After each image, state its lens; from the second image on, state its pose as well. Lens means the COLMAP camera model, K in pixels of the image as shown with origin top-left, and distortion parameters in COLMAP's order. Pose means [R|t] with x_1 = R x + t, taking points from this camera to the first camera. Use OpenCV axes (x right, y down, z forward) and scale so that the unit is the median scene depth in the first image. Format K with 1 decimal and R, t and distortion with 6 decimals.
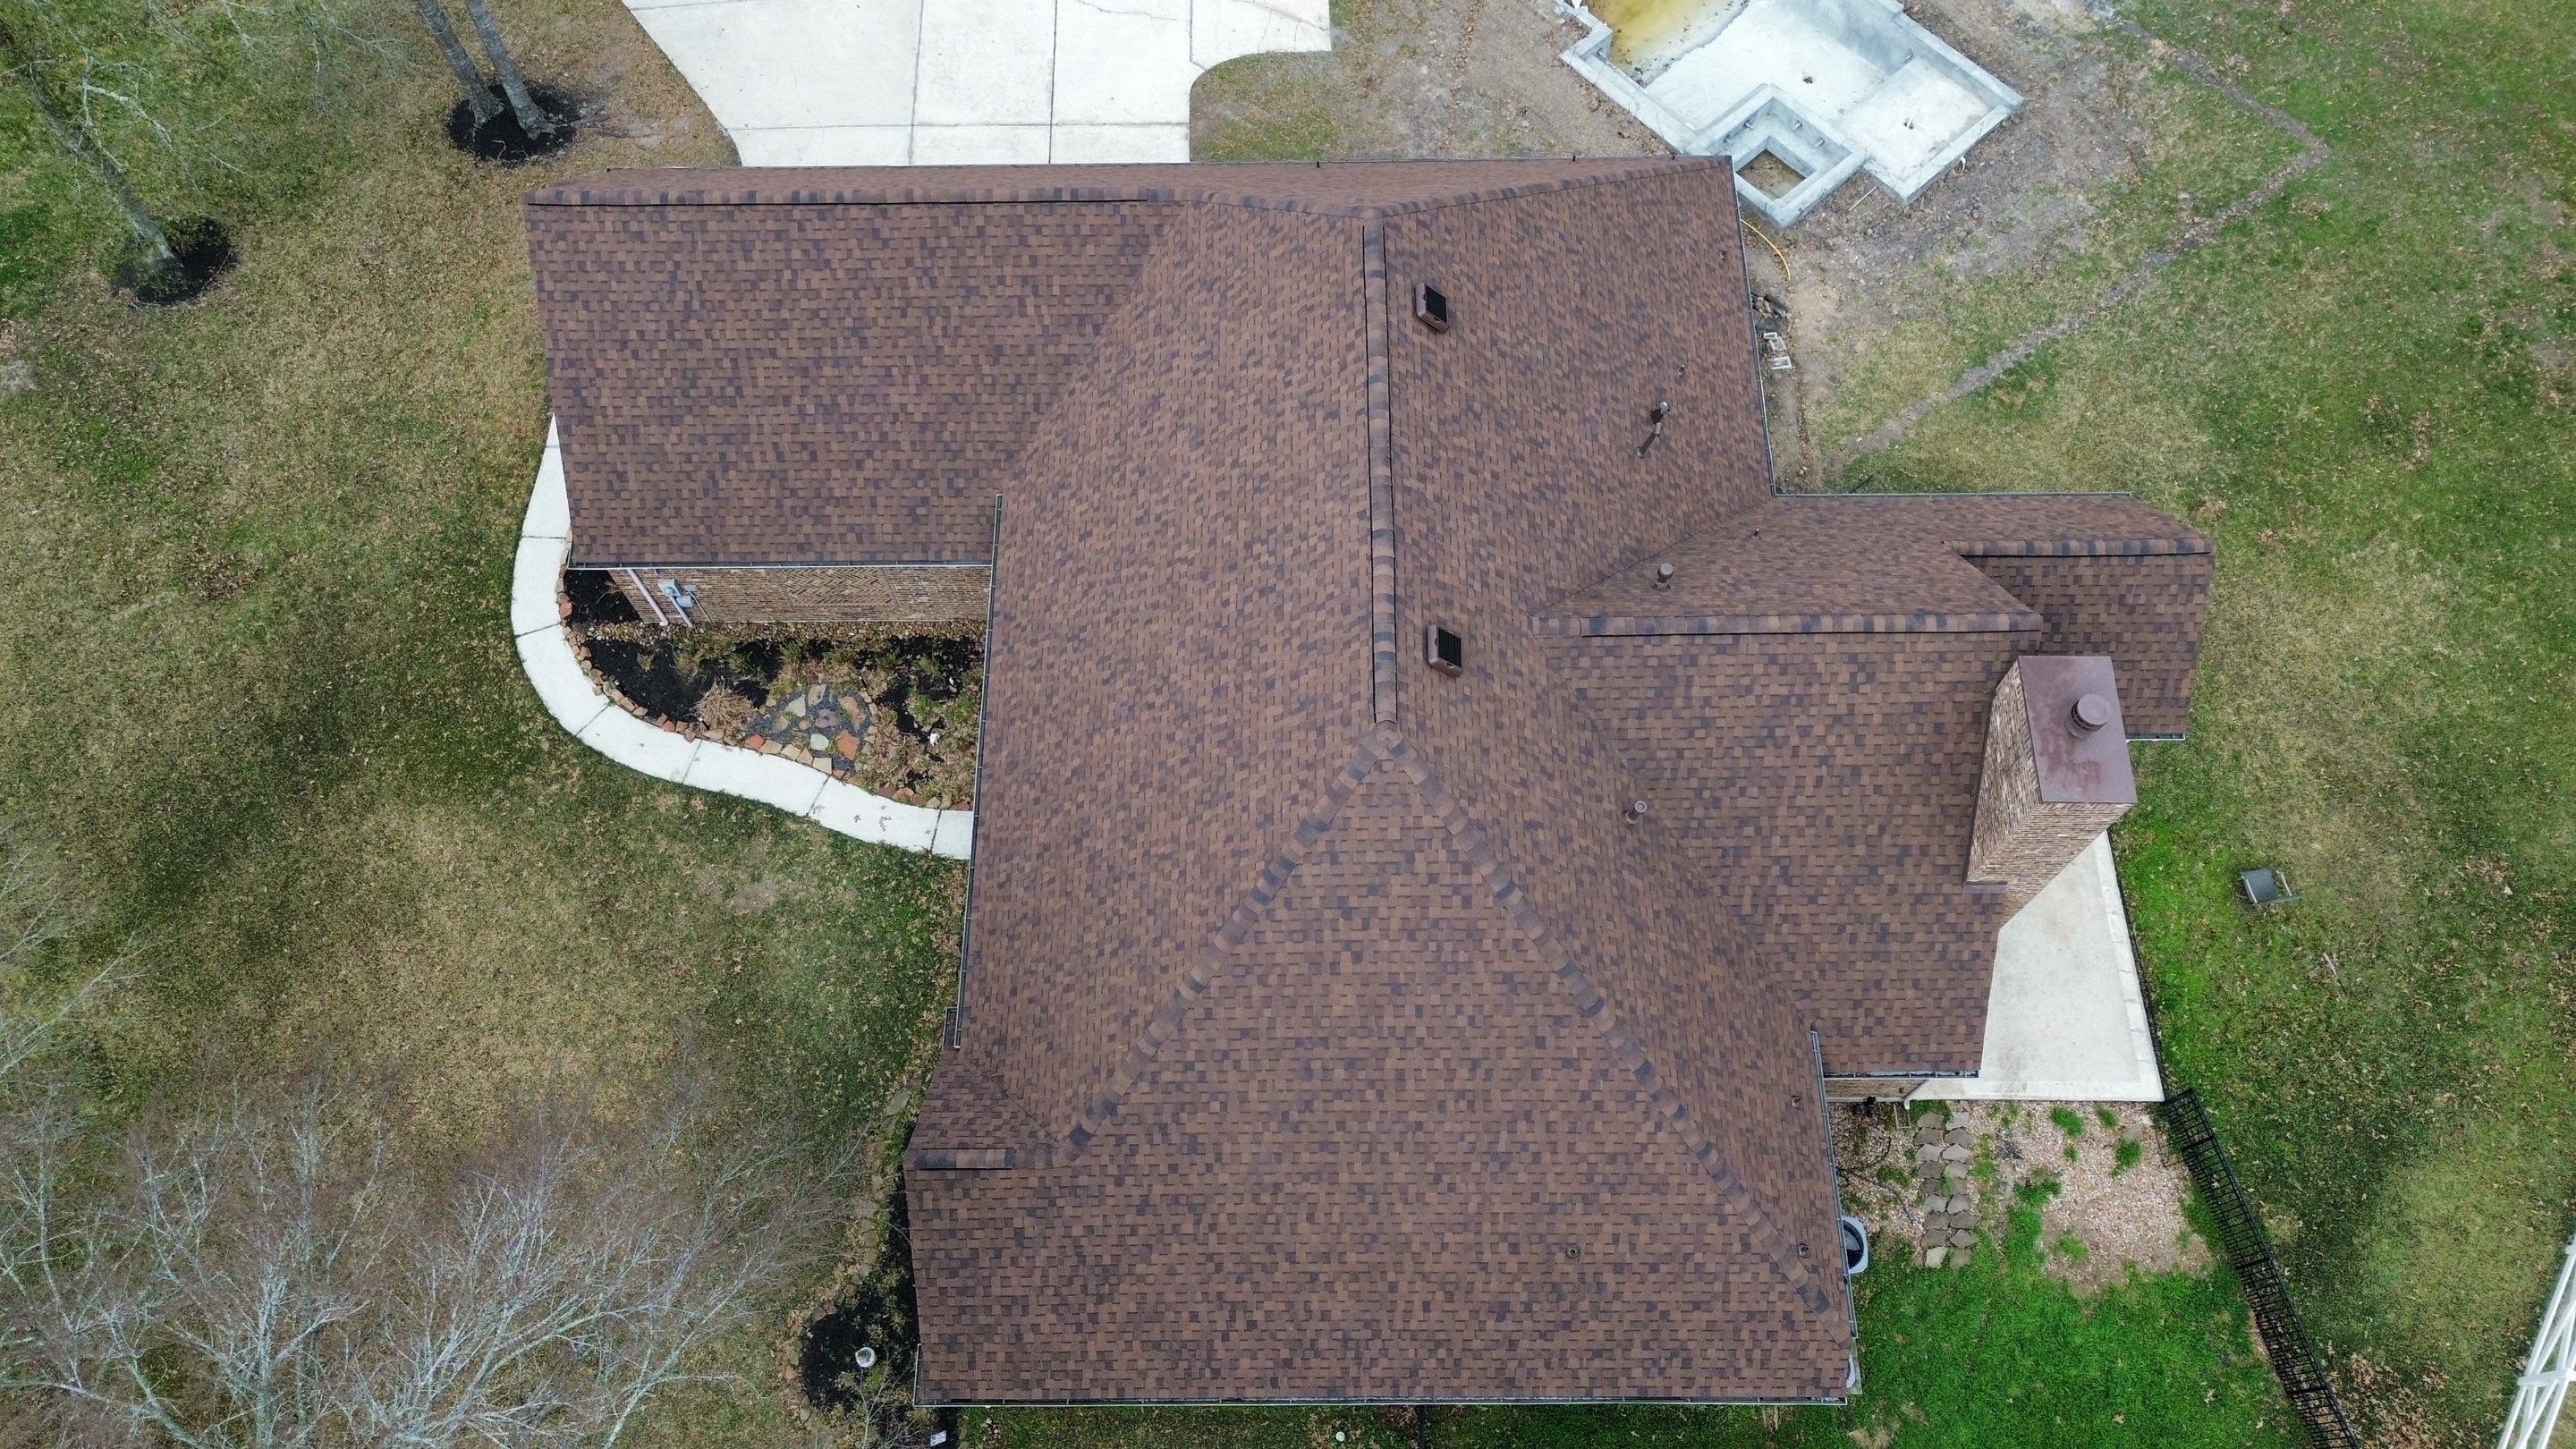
lens RADIAL K [[1819.0, 0, 1293.5], [0, 1819.0, 724.2], [0, 0, 1]] dist [0.085571, -0.091039]
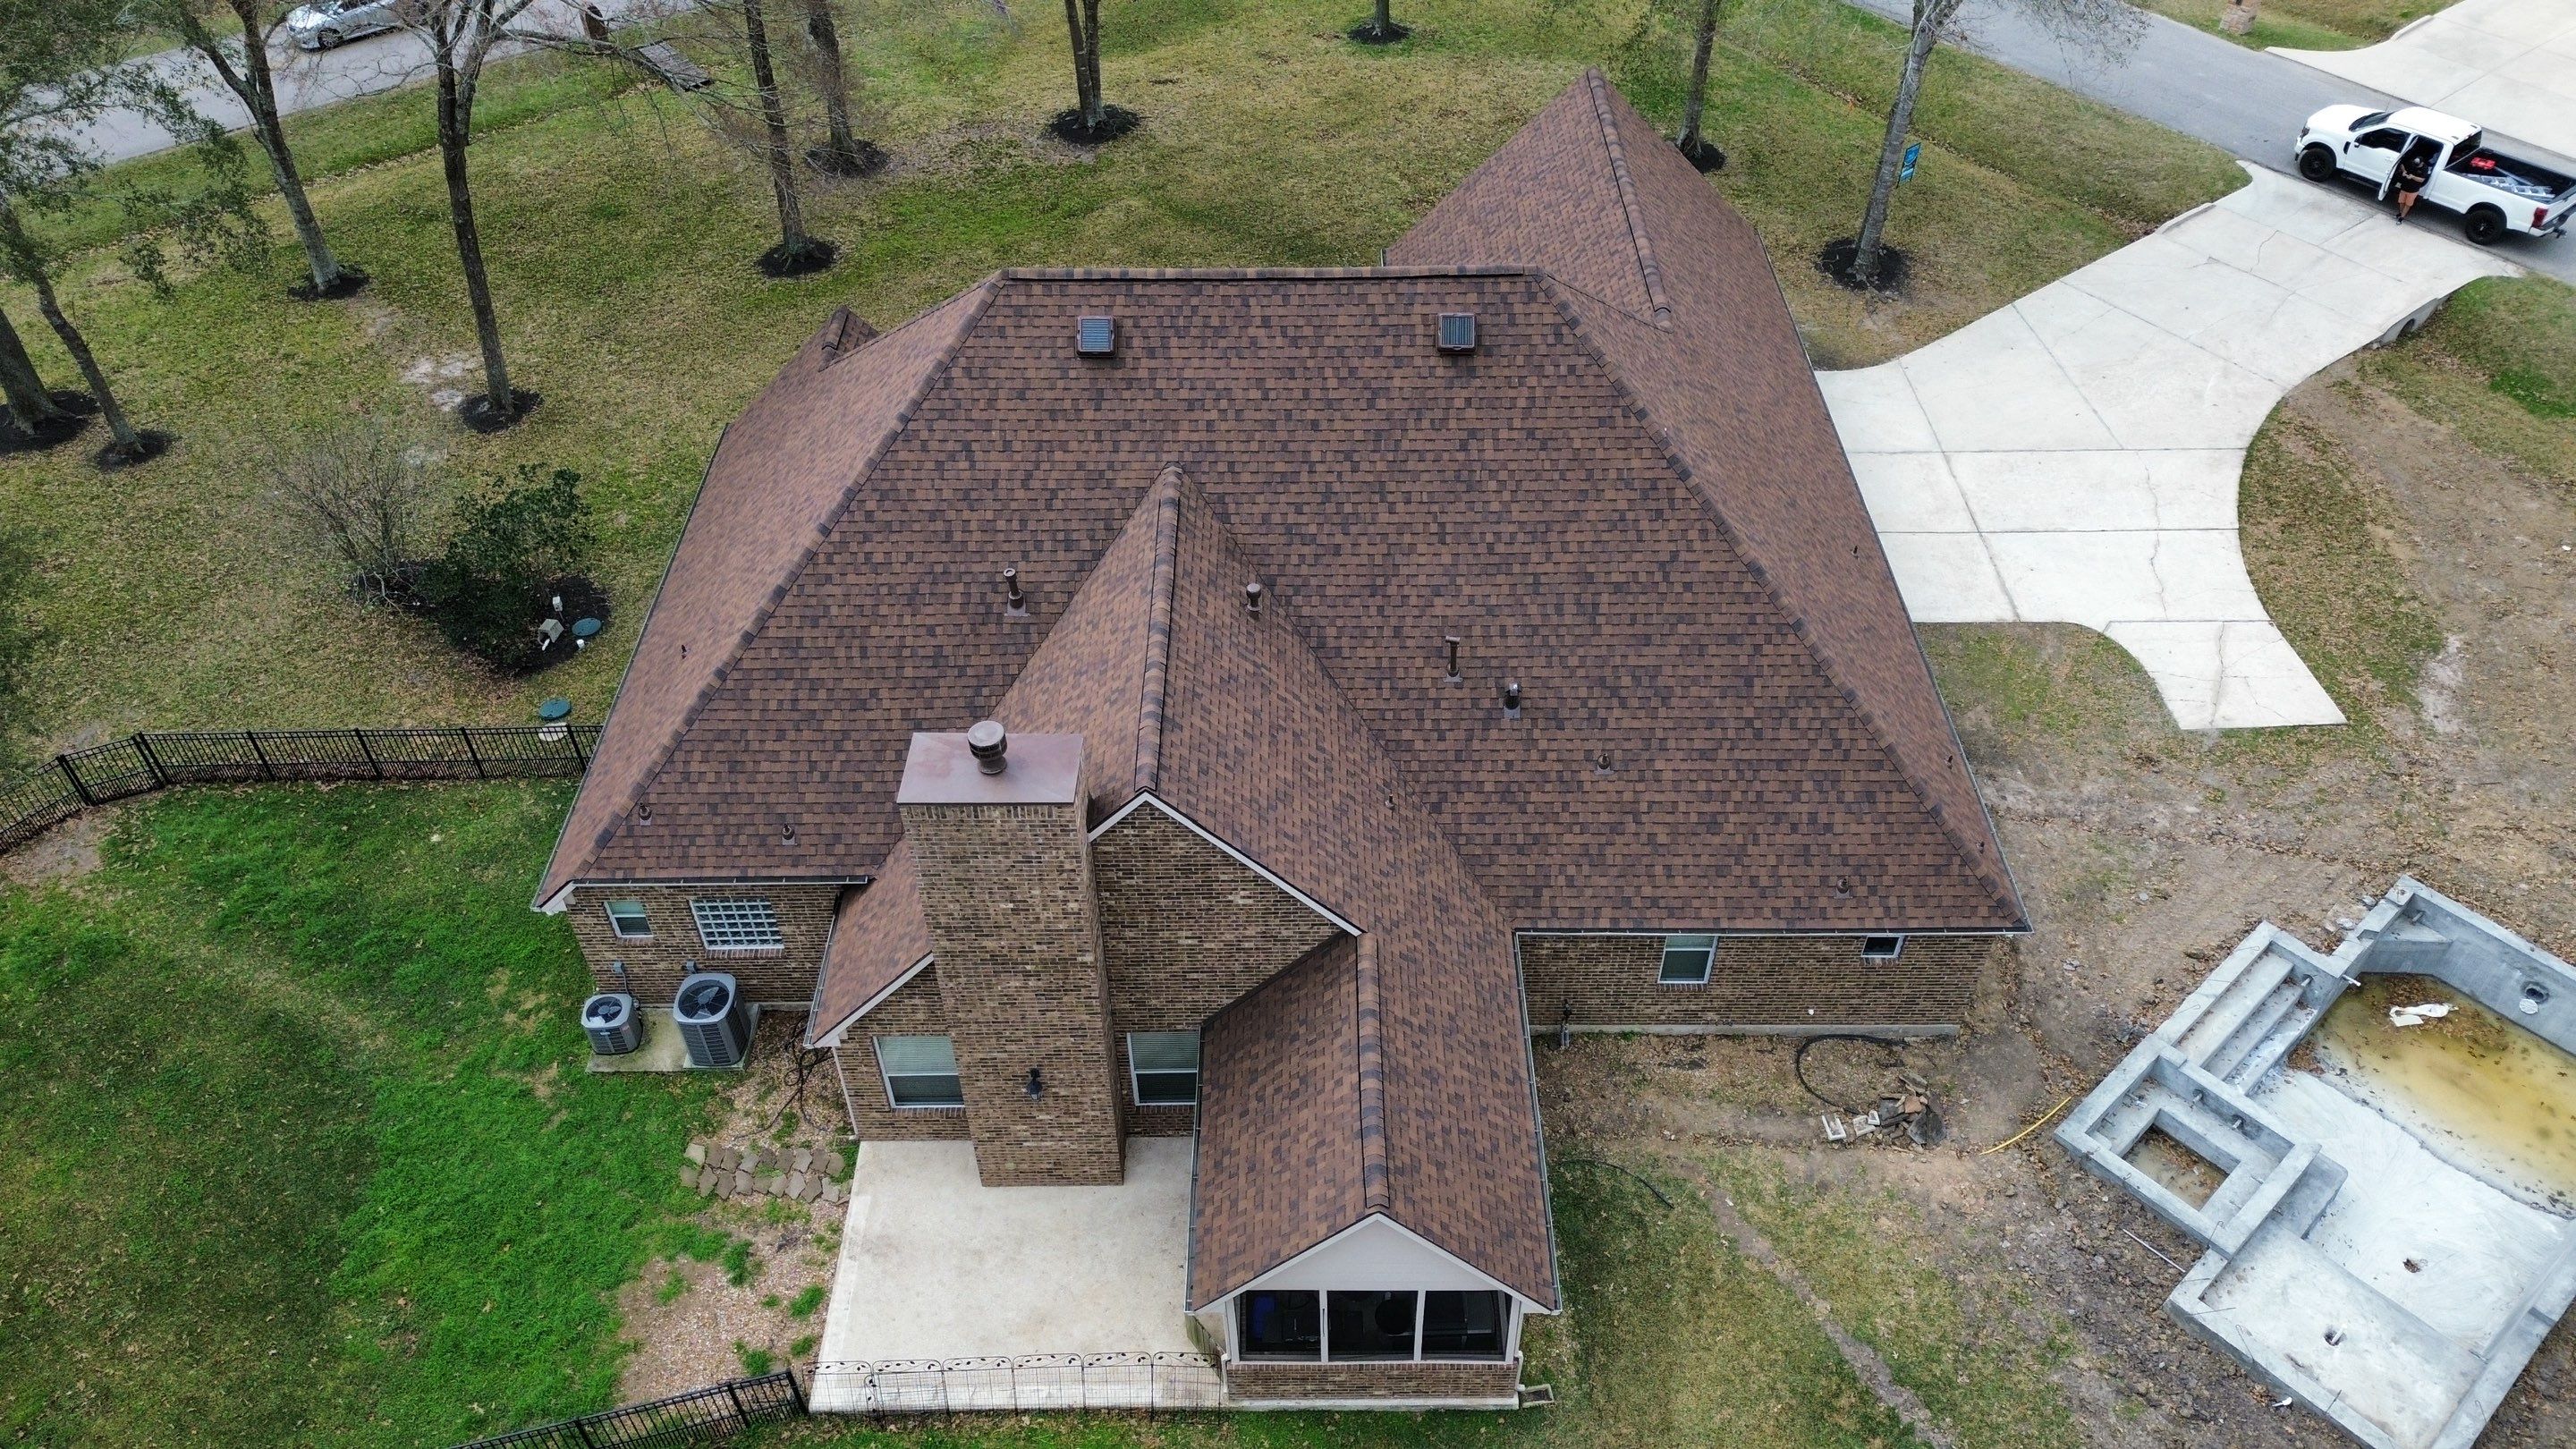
lens RADIAL K [[1819.0, 0, 1293.5], [0, 1819.0, 724.2], [0, 0, 1]] dist [0.085571, -0.091039]
pose [[0.000312, 0.689962, -0.723846, 0.858029], [-0.904646, 0.308672, 0.293832, -0.328744], [0.426163, 0.654733, 0.624268, 0.381310]]
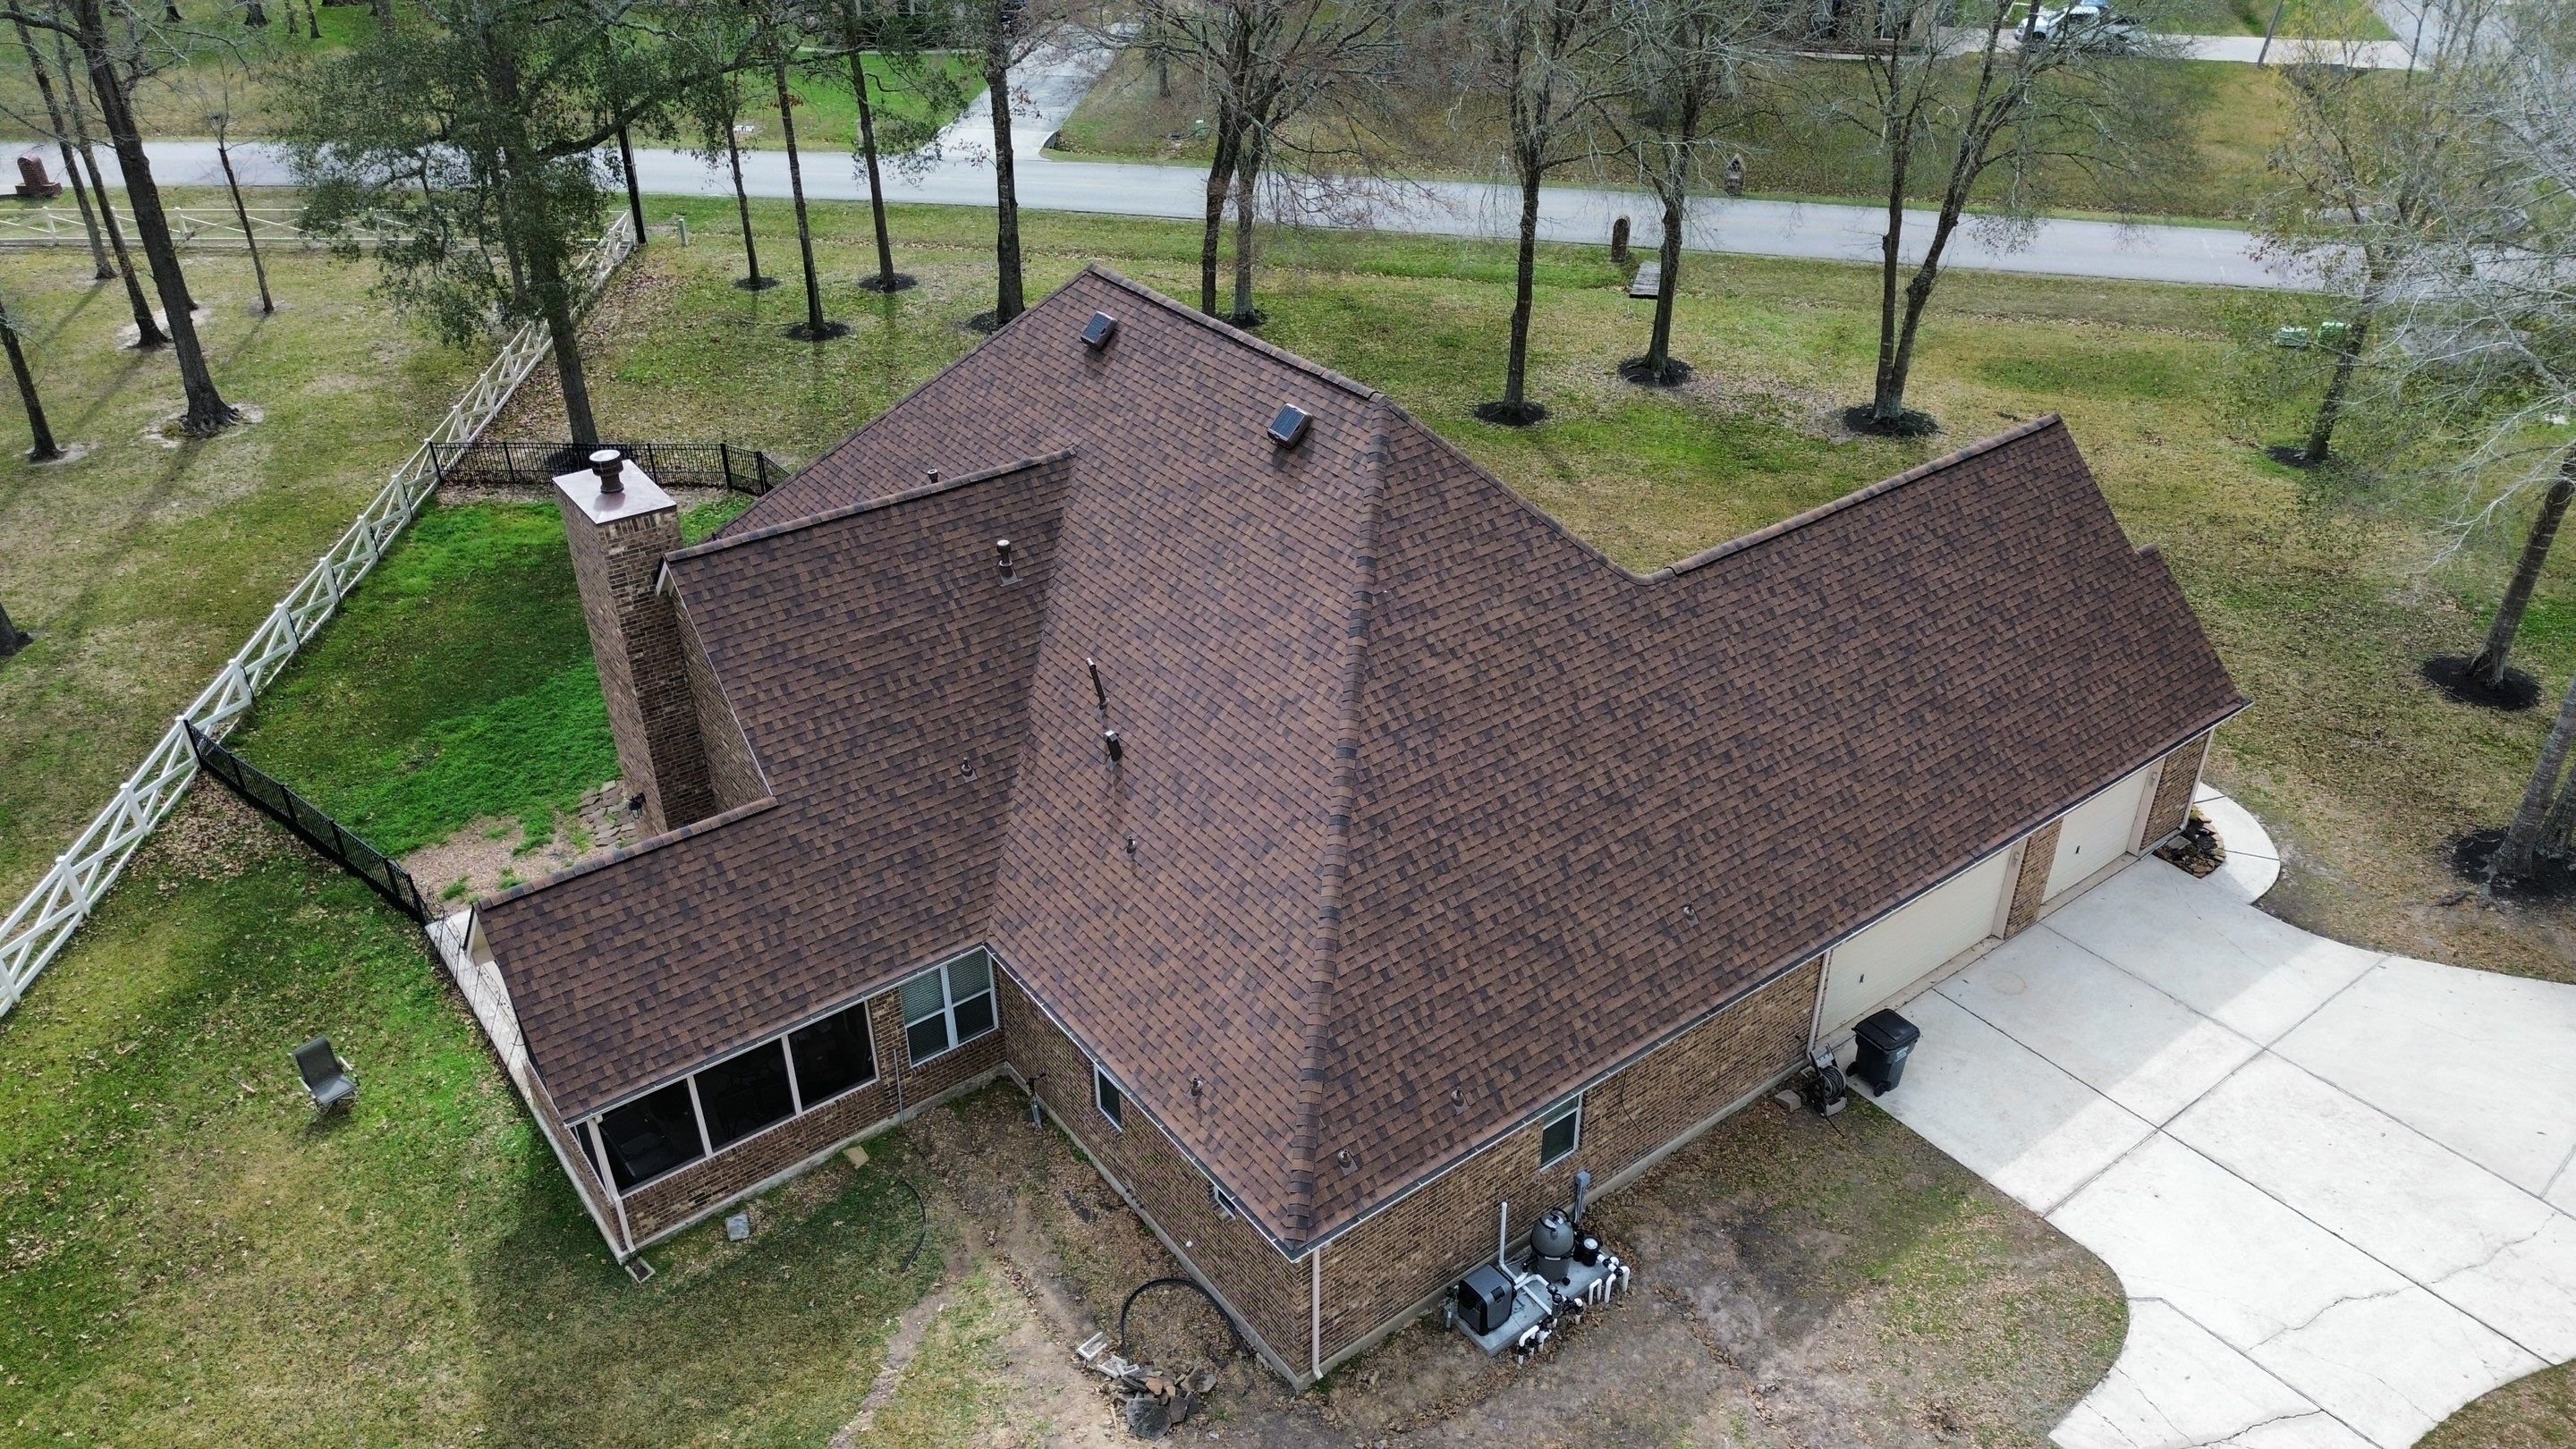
lens RADIAL K [[1819.0, 0, 1293.5], [0, 1819.0, 724.2], [0, 0, 1]] dist [0.085571, -0.091039]
pose [[-0.798374, 0.326005, -0.506281, 0.574410], [-0.540187, -0.016234, 0.841388, -0.966582], [0.266078, 0.945229, 0.189064, 0.825653]]
